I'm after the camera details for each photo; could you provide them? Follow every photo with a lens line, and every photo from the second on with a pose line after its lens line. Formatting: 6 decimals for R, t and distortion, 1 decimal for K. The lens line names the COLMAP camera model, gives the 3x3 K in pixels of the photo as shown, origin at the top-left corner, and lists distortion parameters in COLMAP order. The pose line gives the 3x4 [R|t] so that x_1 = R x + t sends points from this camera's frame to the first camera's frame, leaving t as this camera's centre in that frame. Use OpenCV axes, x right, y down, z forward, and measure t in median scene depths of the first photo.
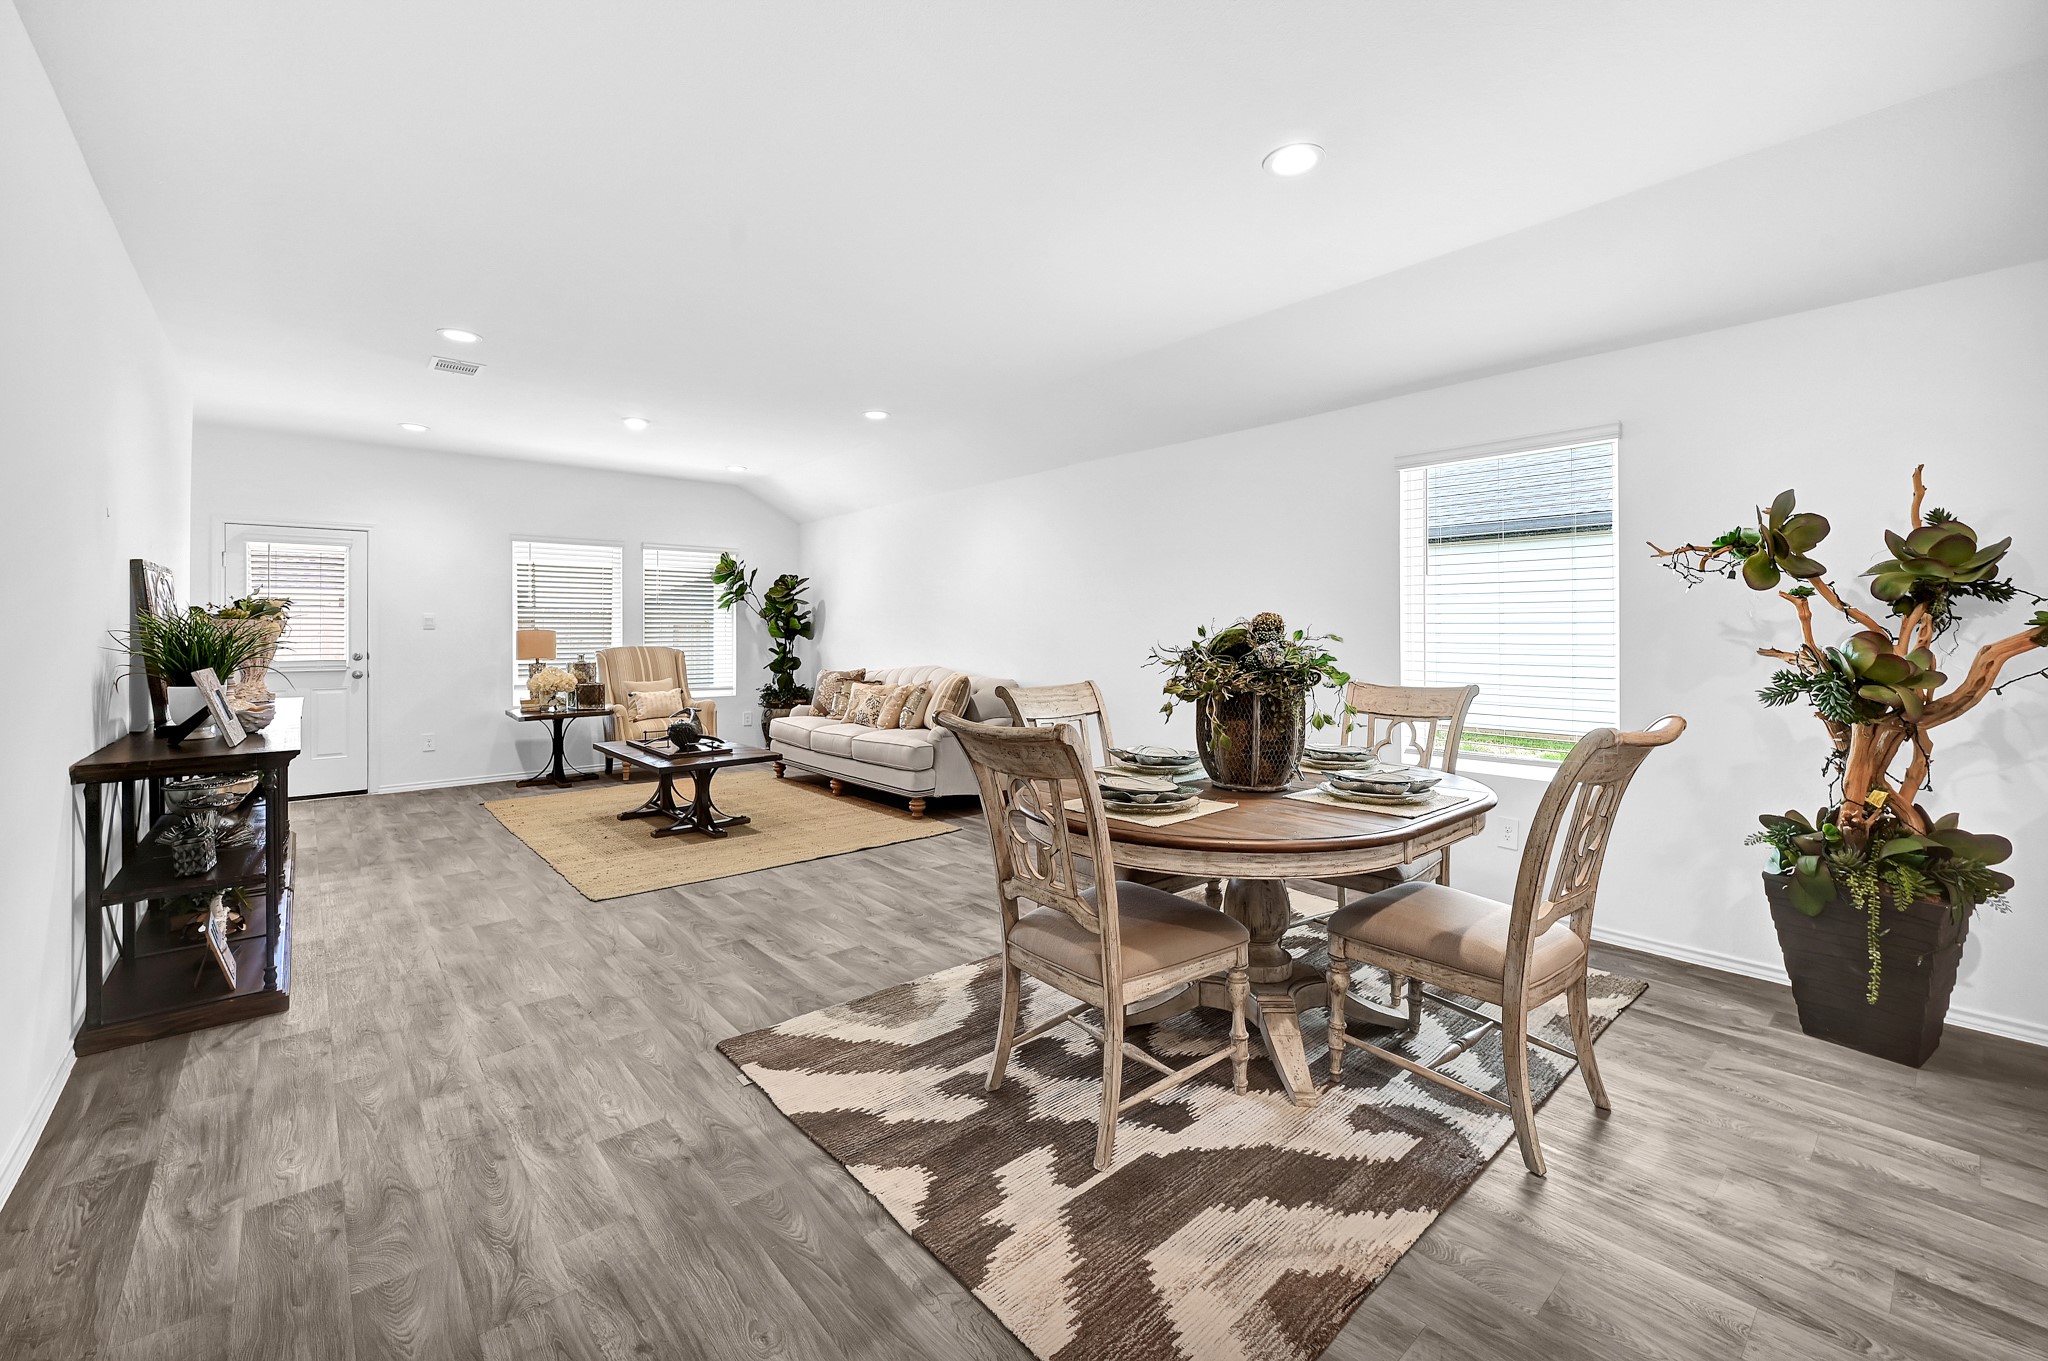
lens RADIAL K [[842.4, 0, 1022.0], [0, 842.4, 624.9], [0, 0, 1]] dist [0.006748, -0.000663]
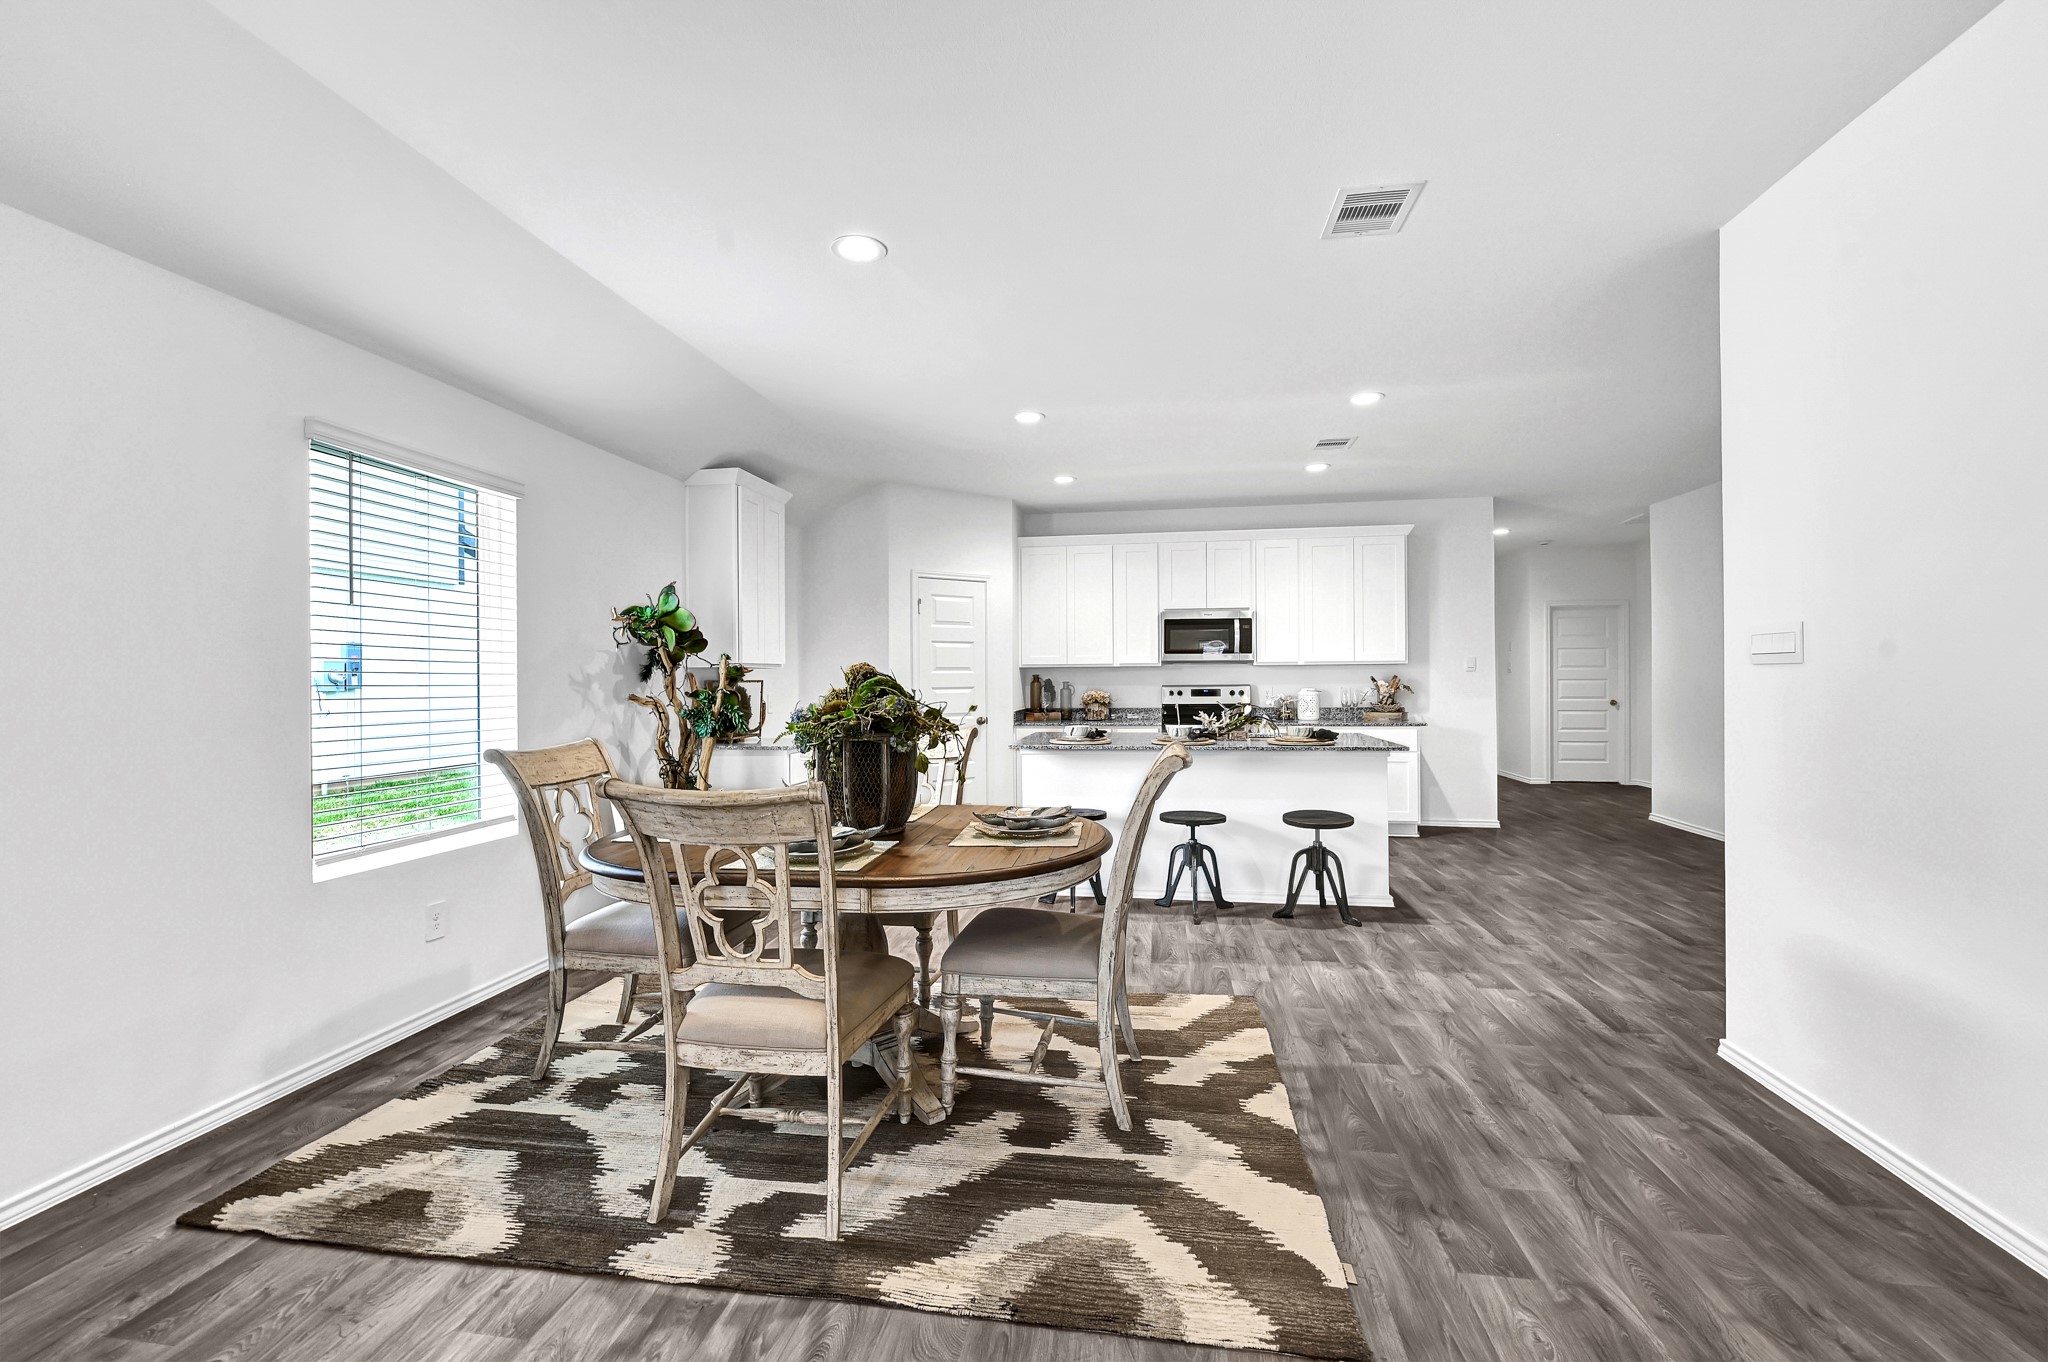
lens RADIAL K [[842.4, 0, 1035.8], [0, 842.4, 678.3], [0, 0, 1]] dist [0.006748, -0.000663]
pose [[-0.654071, 0.004431, 0.756420, -0.305312], [0.001228, 0.999988, -0.004796, 0.004254], [-0.756432, -0.002208, -0.654069, 0.723856]]
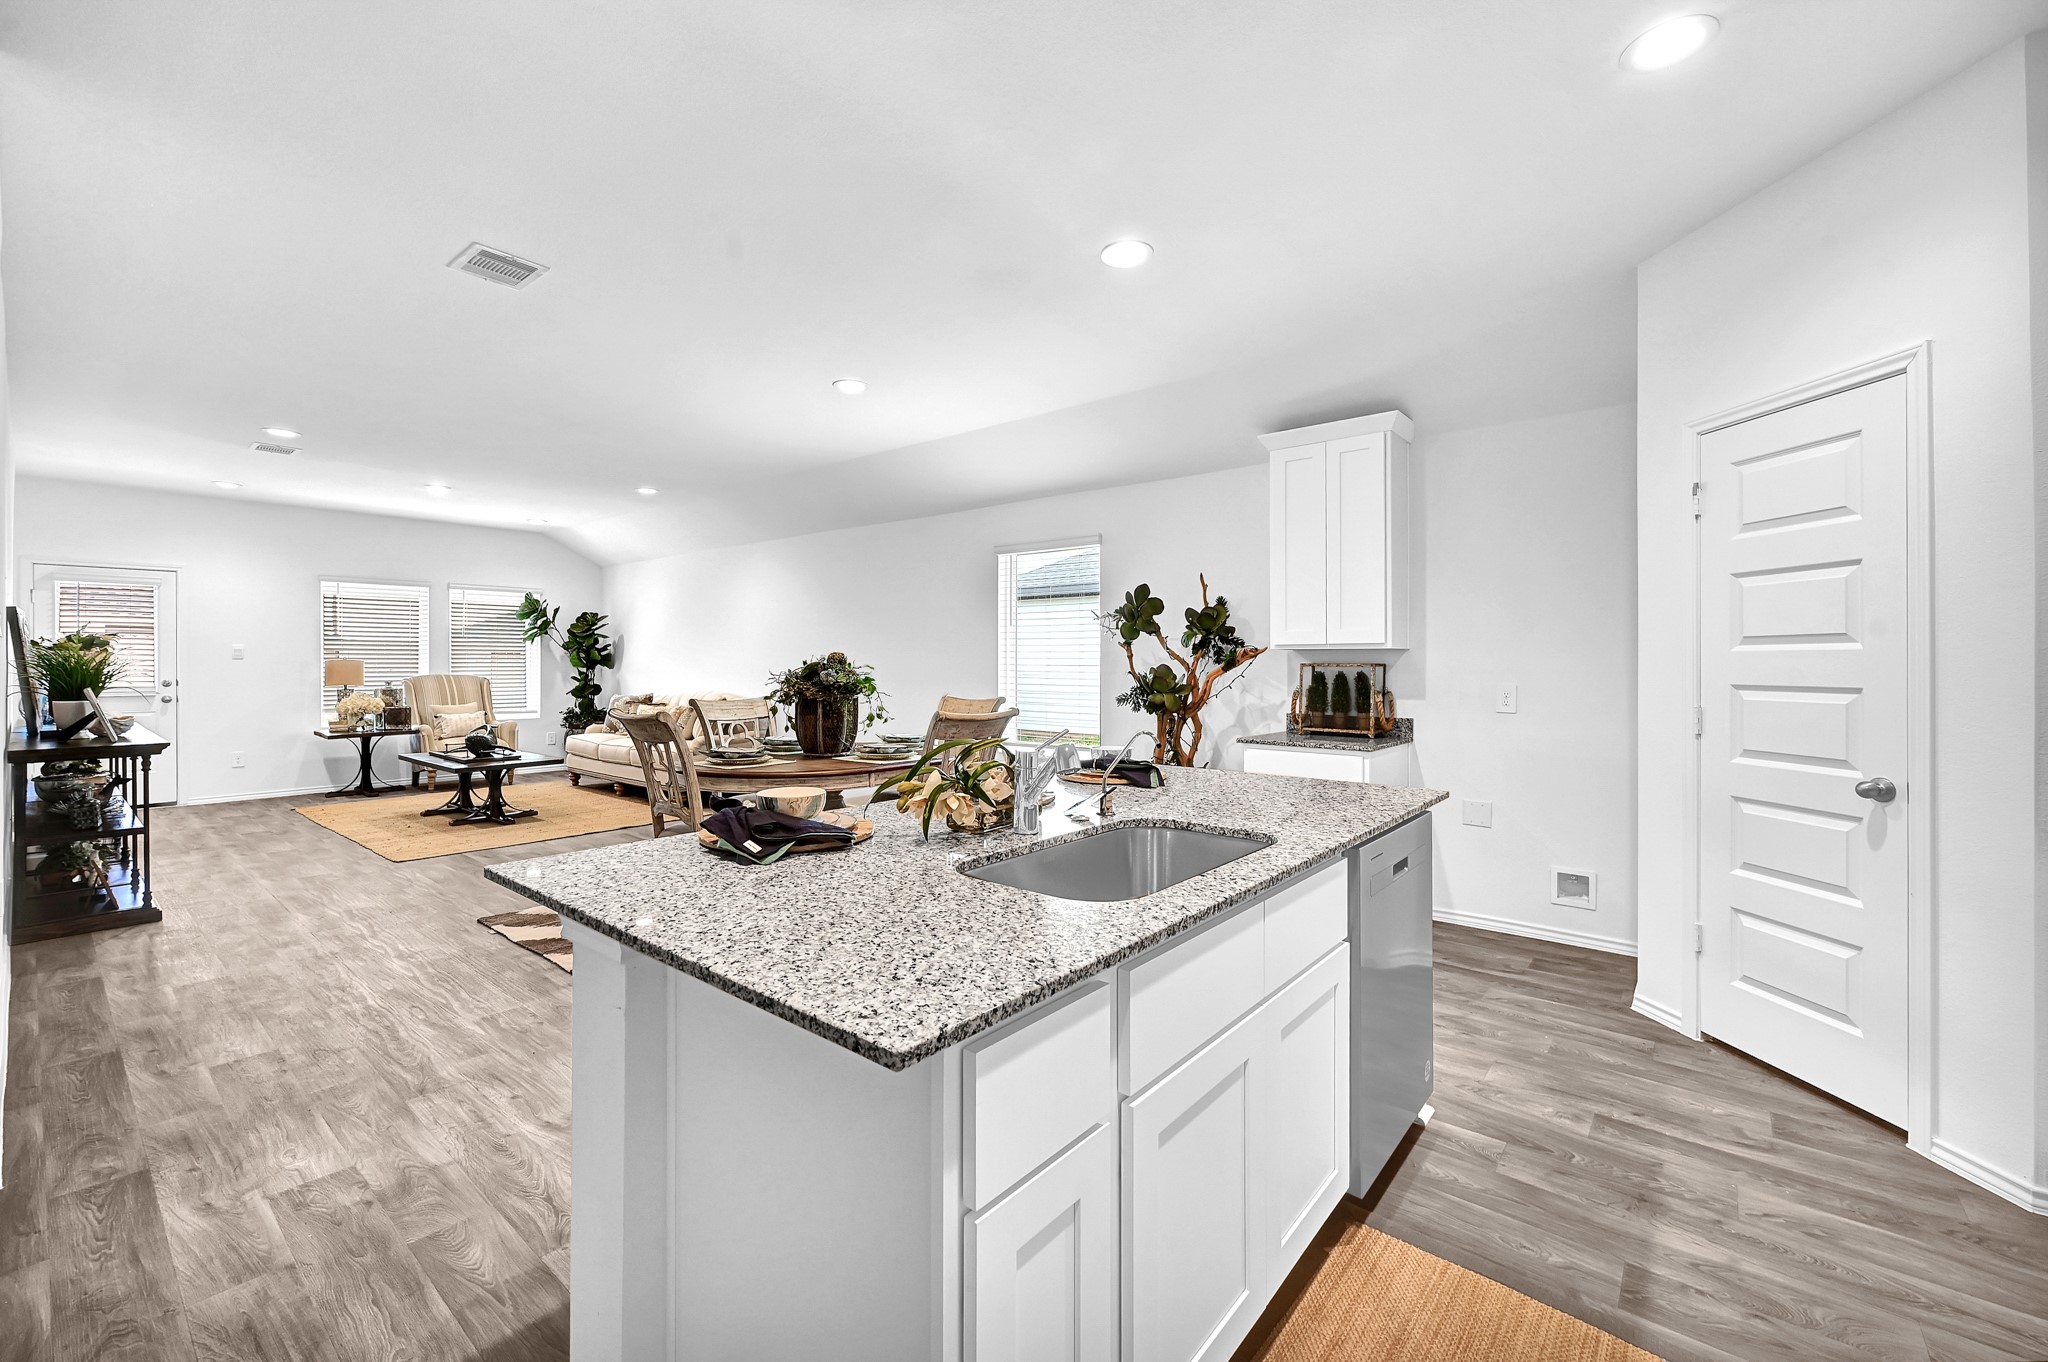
lens RADIAL K [[842.4, 0, 1027.0], [0, 842.4, 660.6], [0, 0, 1]] dist [0.006748, -0.000663]
pose [[0.986918, 0.002683, 0.161199, 0.186822], [-0.003711, 0.999975, 0.006075, -0.004396], [-0.161179, -0.006593, 0.986903, -0.343469]]
